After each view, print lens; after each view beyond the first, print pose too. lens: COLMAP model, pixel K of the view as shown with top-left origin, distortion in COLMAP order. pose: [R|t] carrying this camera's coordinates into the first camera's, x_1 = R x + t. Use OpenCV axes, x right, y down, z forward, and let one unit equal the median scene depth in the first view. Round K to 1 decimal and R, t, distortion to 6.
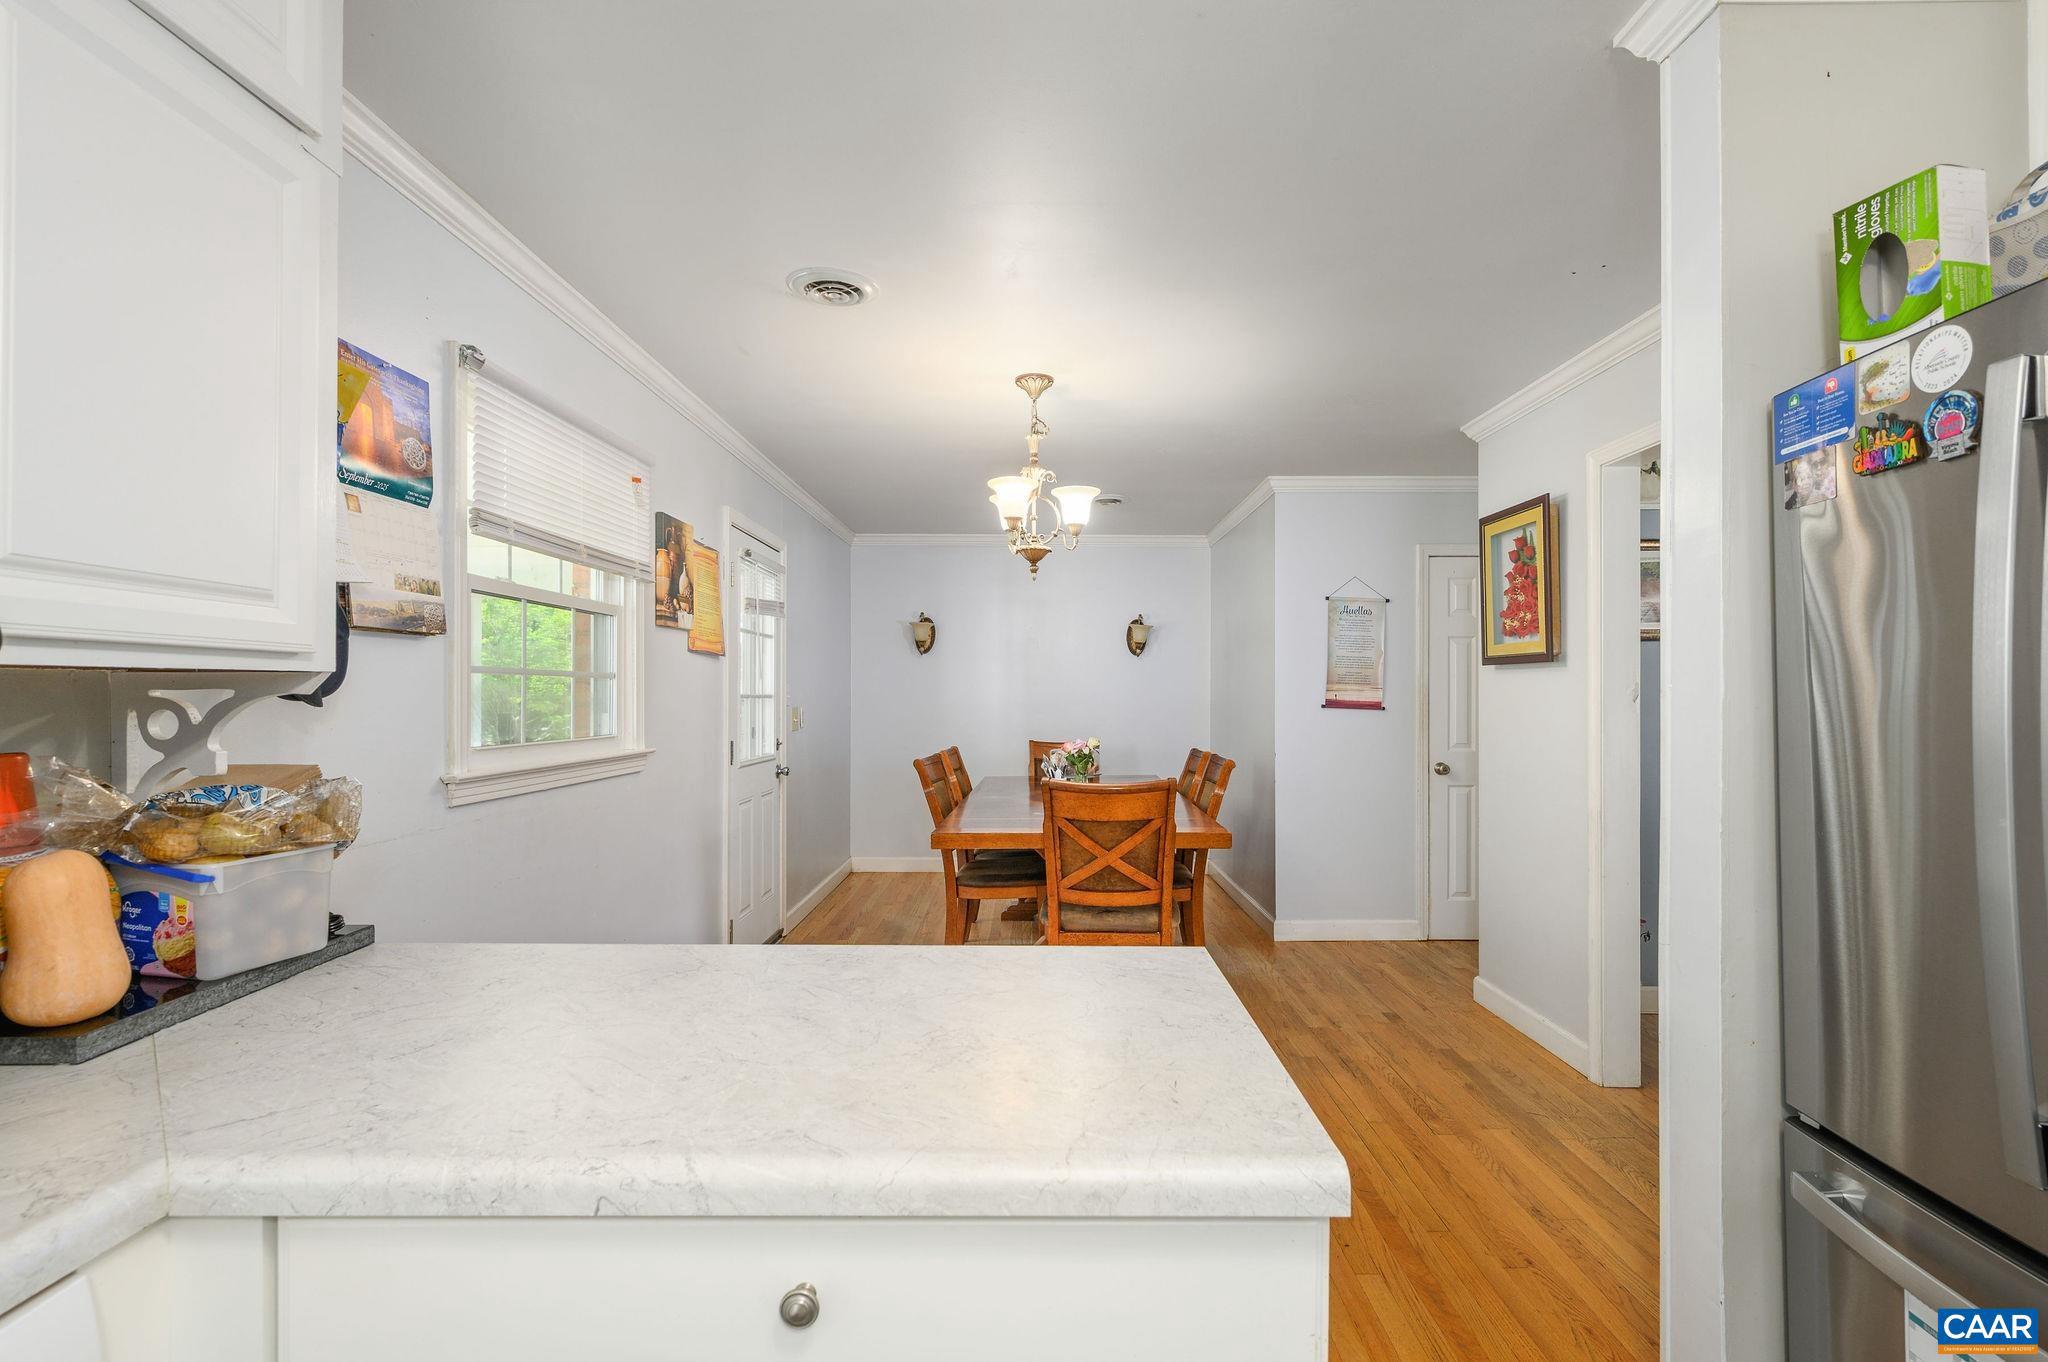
lens RADIAL K [[930.0, 0, 1026.9], [0, 930.0, 686.0], [0, 0, 1]] dist [-0.002466, -0.000401]
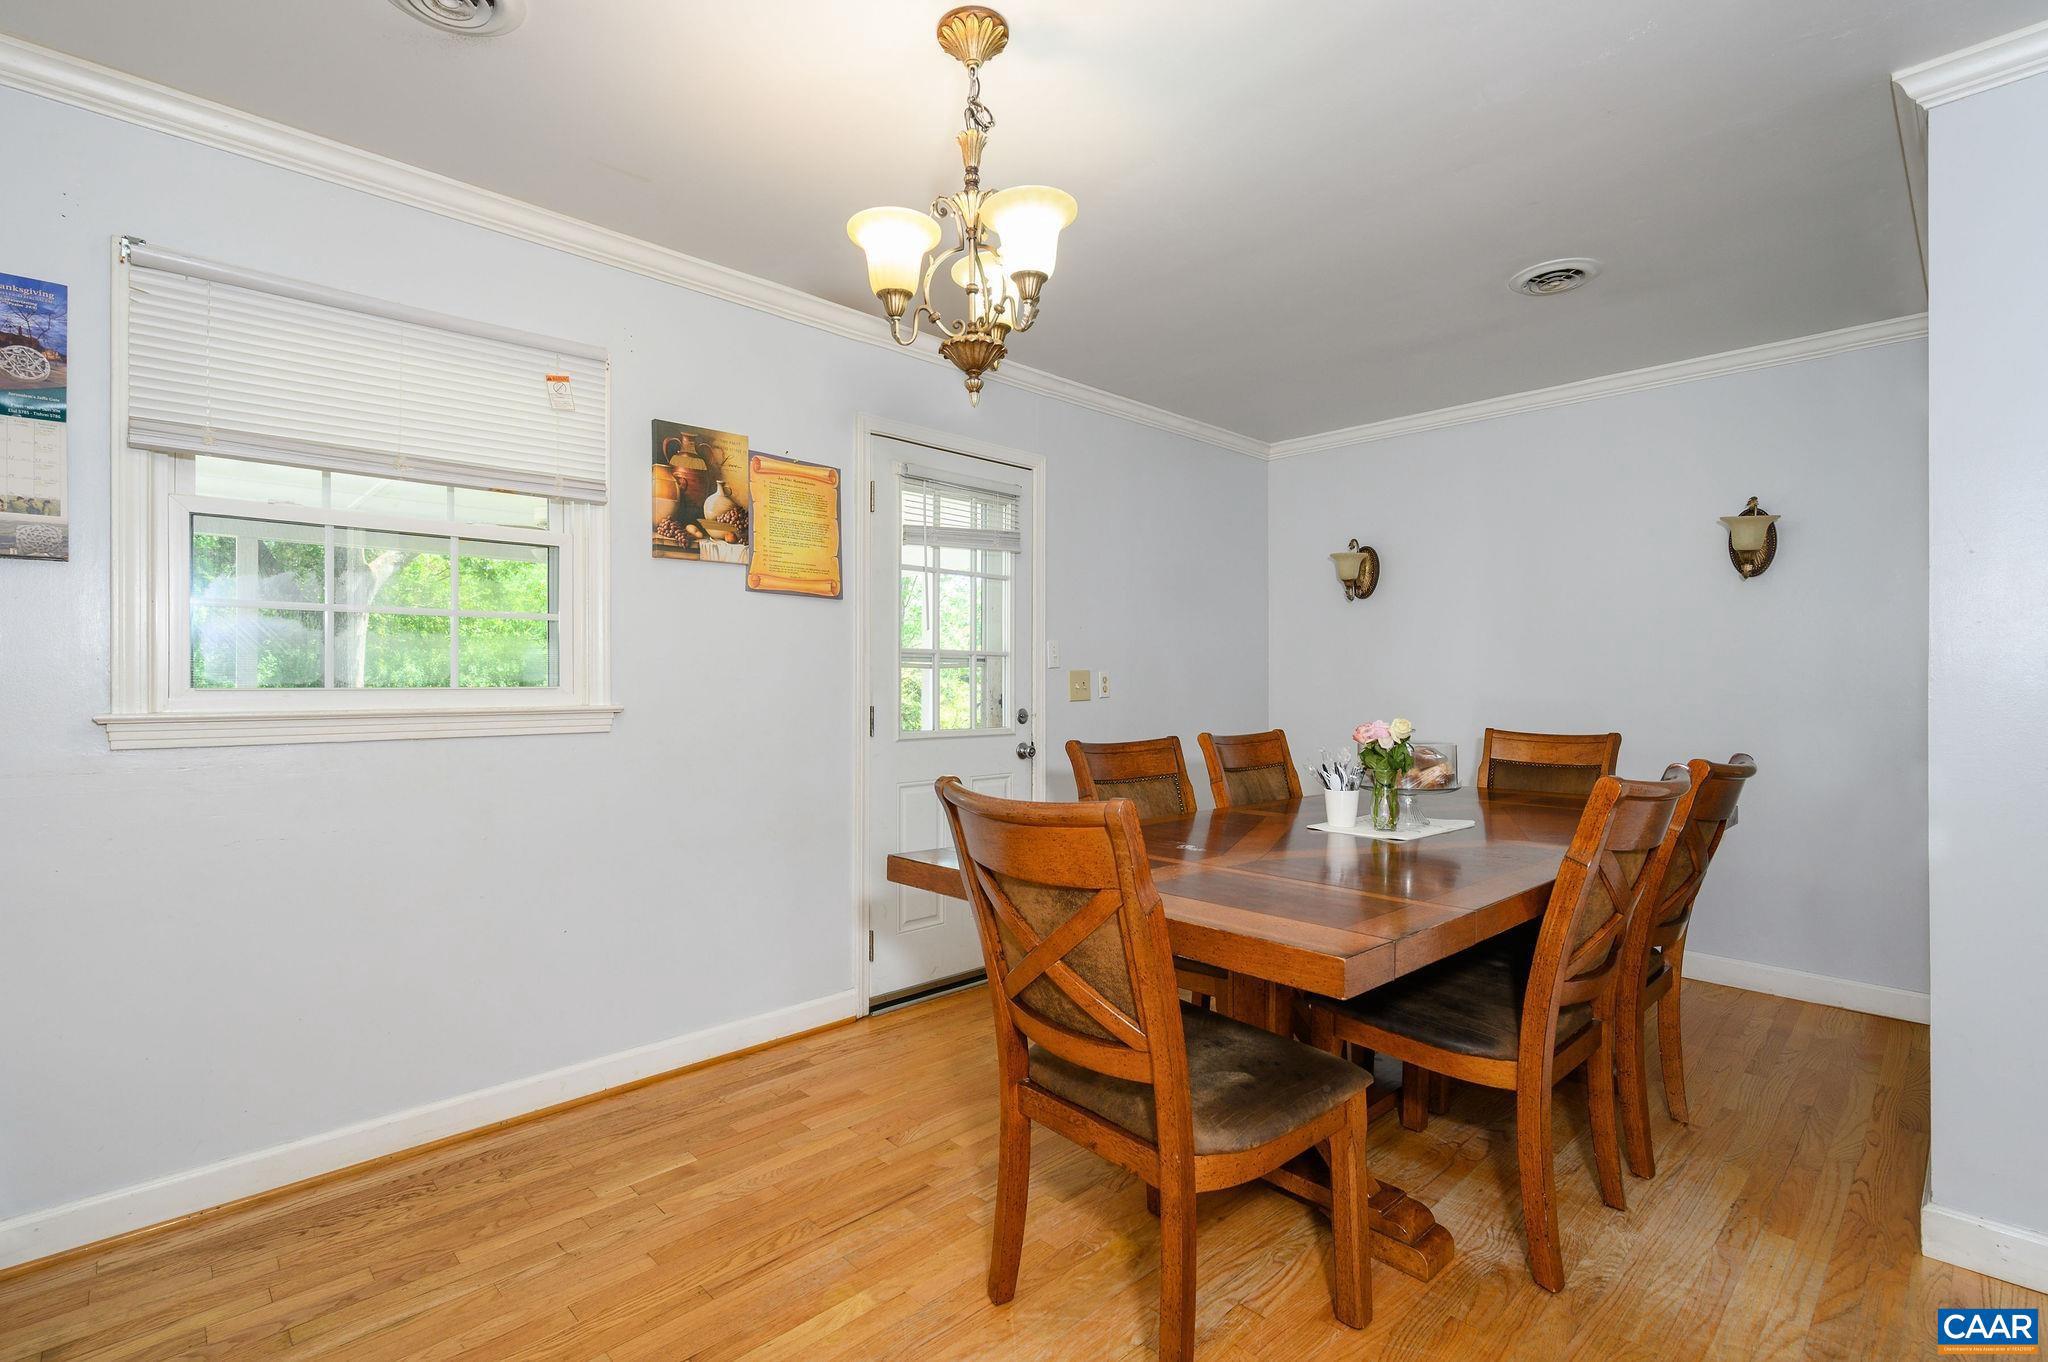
lens RADIAL K [[930.0, 0, 1019.0], [0, 930.0, 677.6], [0, 0, 1]] dist [-0.002466, -0.000401]
pose [[0.685948, -0.006141, -0.727624, 0.411801], [0.008611, 0.999963, -0.000322, 0.042969], [0.727599, -0.006045, 0.685976, 0.652888]]
